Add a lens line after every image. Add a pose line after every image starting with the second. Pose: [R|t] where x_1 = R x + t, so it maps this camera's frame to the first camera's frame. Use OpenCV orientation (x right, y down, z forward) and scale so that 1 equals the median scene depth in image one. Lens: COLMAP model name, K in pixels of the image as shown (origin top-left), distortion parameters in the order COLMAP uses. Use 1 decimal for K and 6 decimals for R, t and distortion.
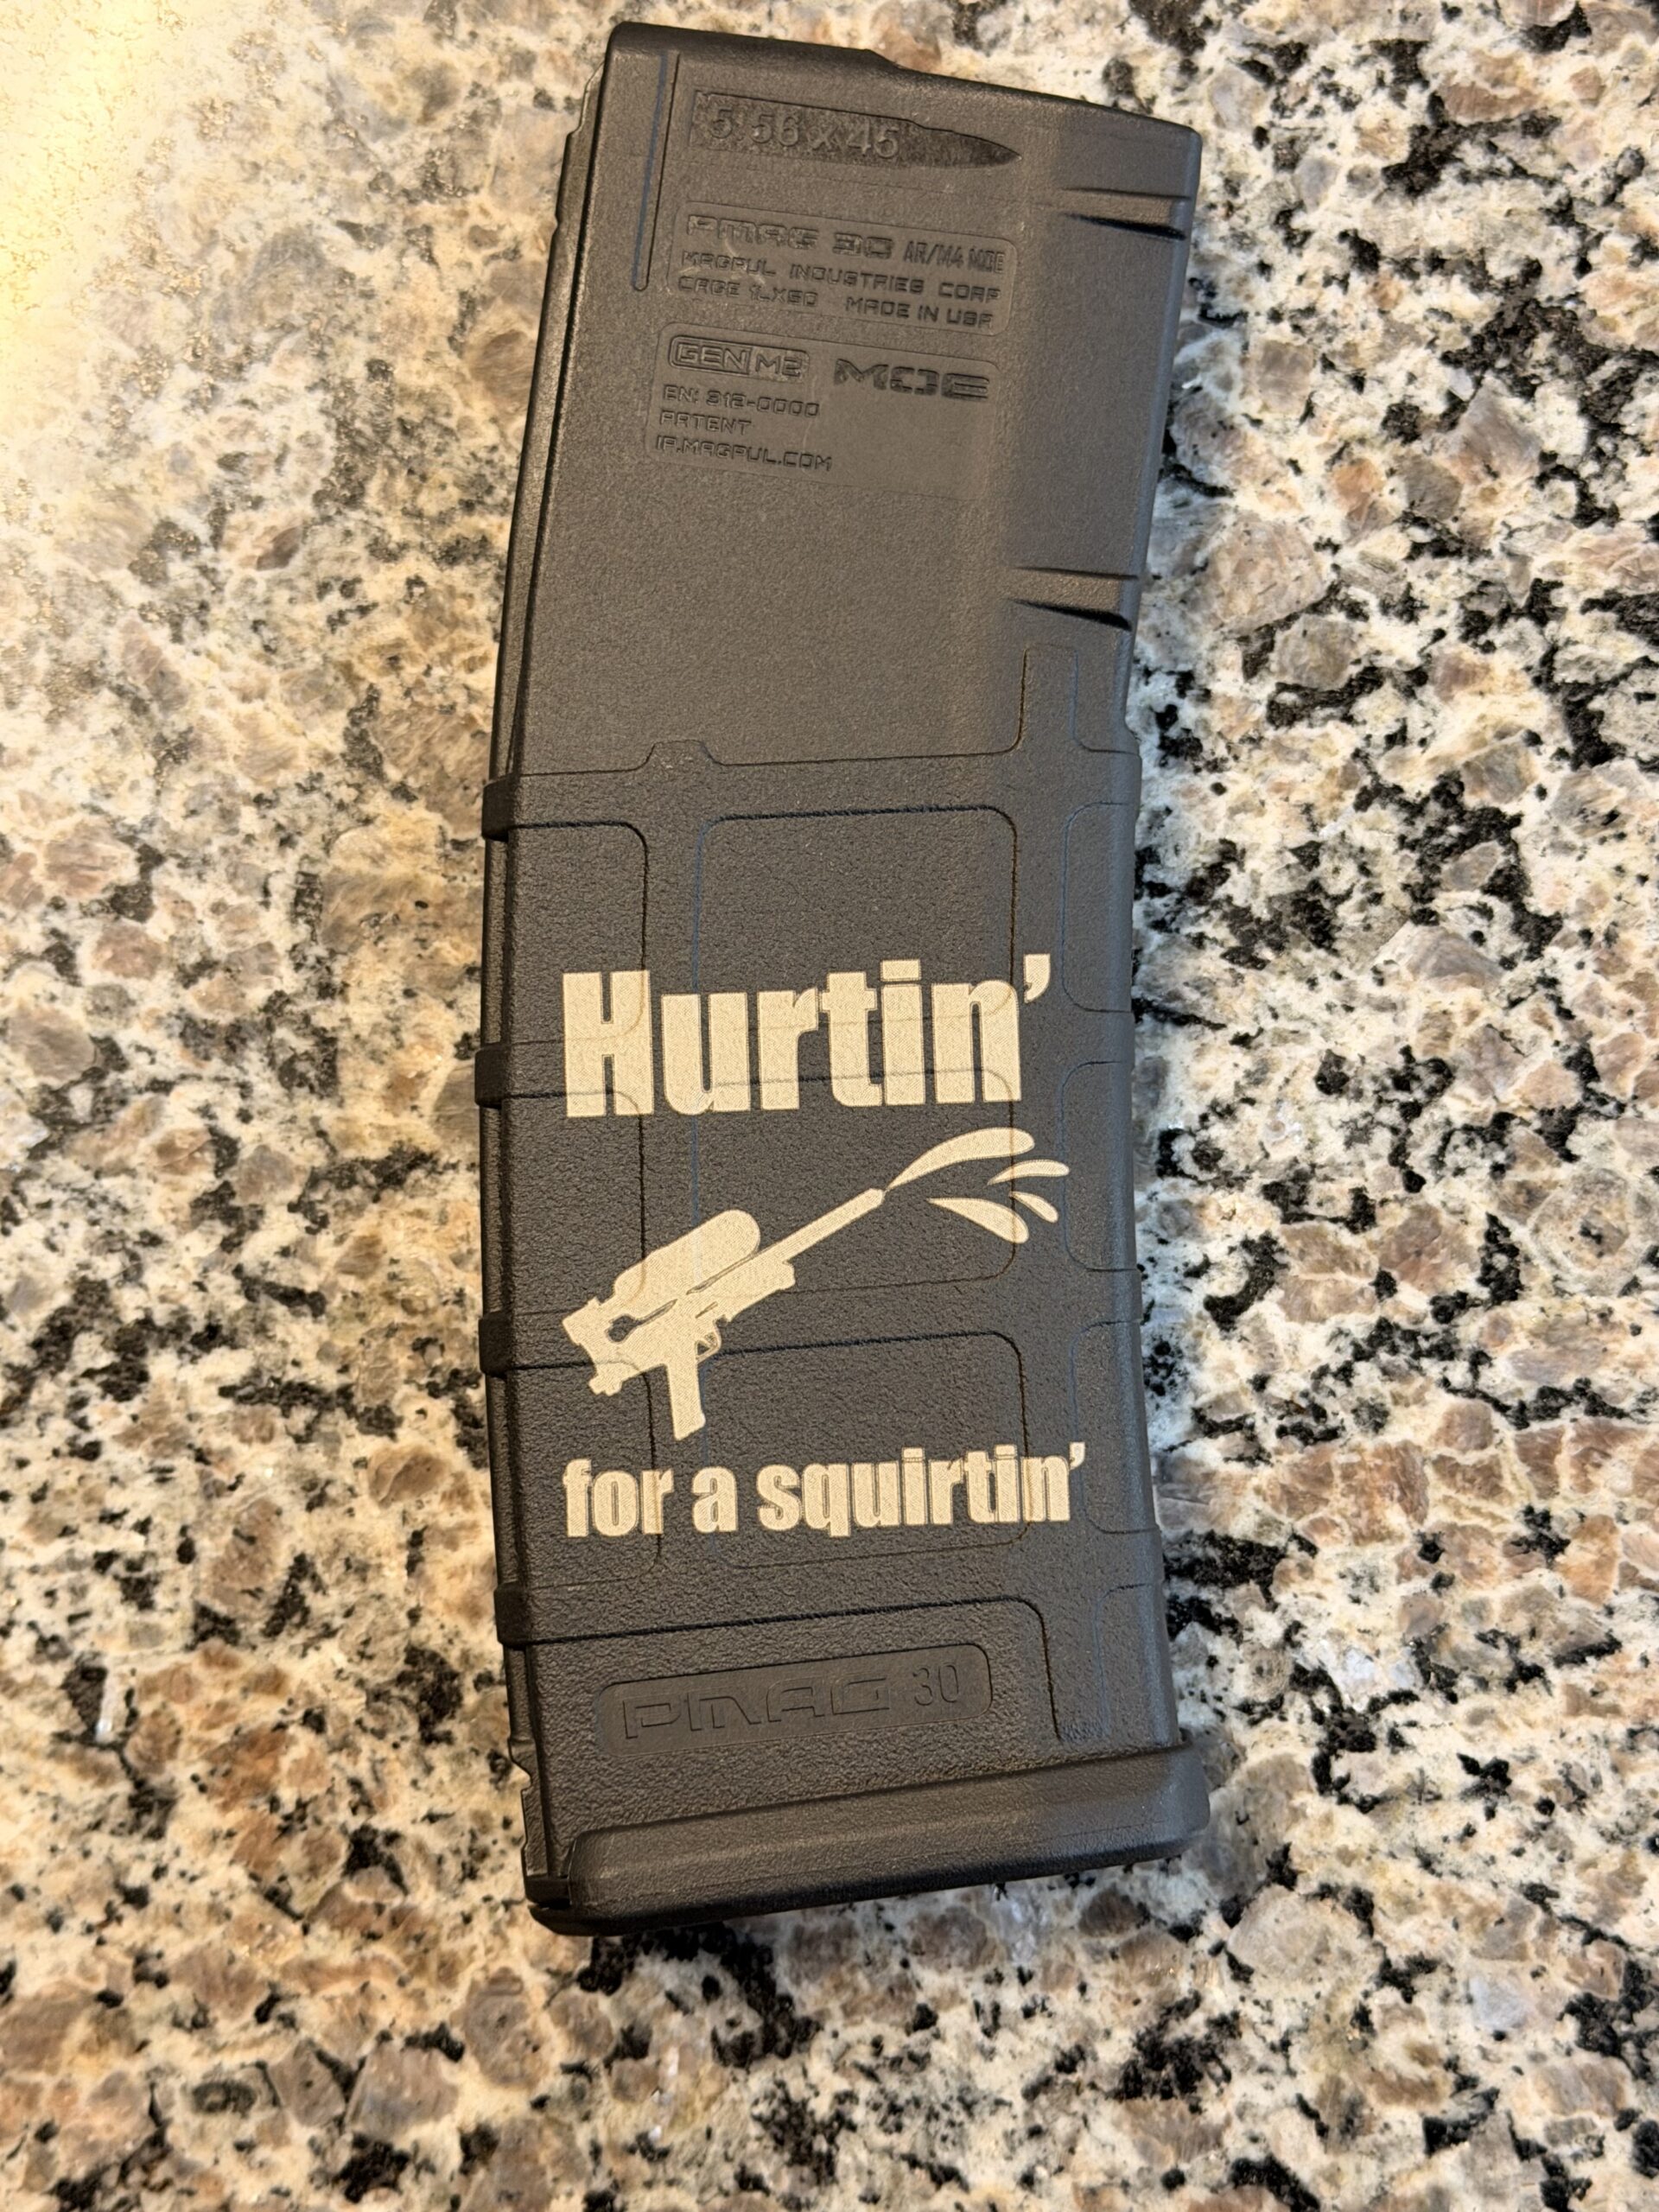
lens RADIAL K [[3358.6, 0, 798.2], [0, 3358.6, 1106.2], [0, 0, 1]] dist [0.058956, 0.000000]
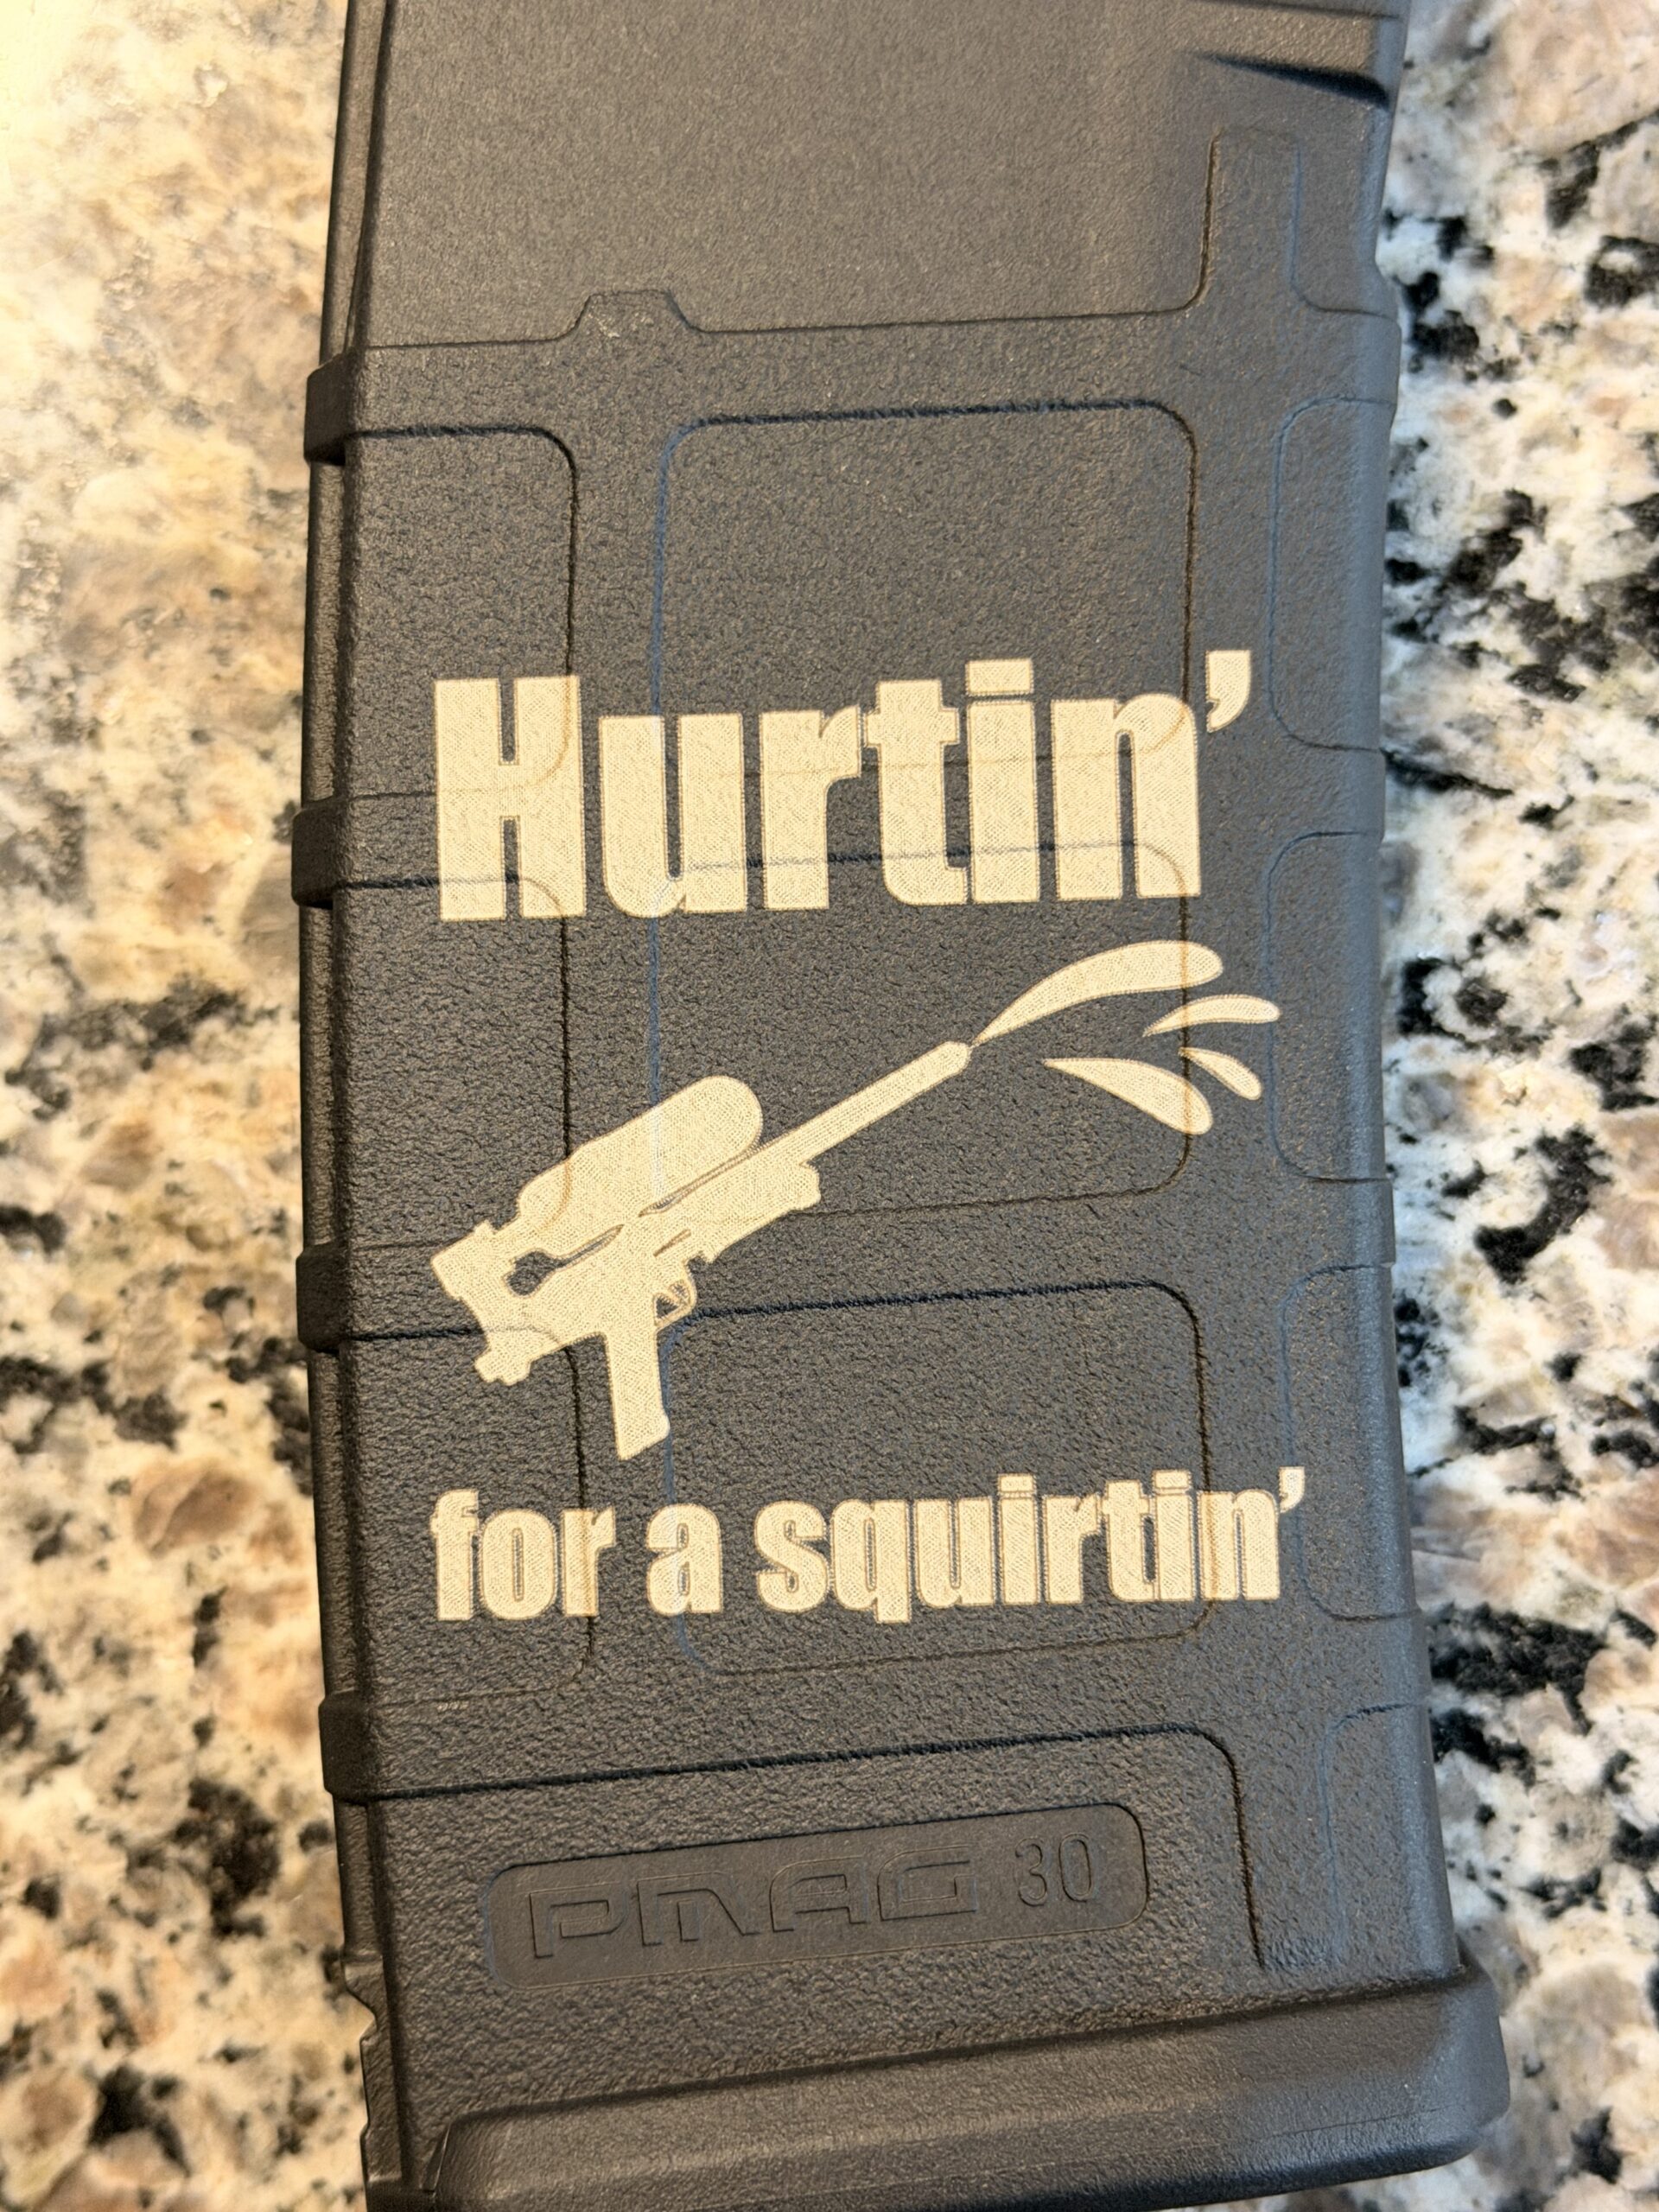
lens RADIAL K [[3358.6, 0, 811.3], [0, 3358.6, 1144.3], [0, 0, 1]] dist [0.058956, 0.000000]
pose [[0.999946, 0.005558, 0.008727, -0.007390], [-0.005765, 0.999698, 0.023876, 0.027093], [-0.008591, -0.023925, 0.999677, 0.379682]]
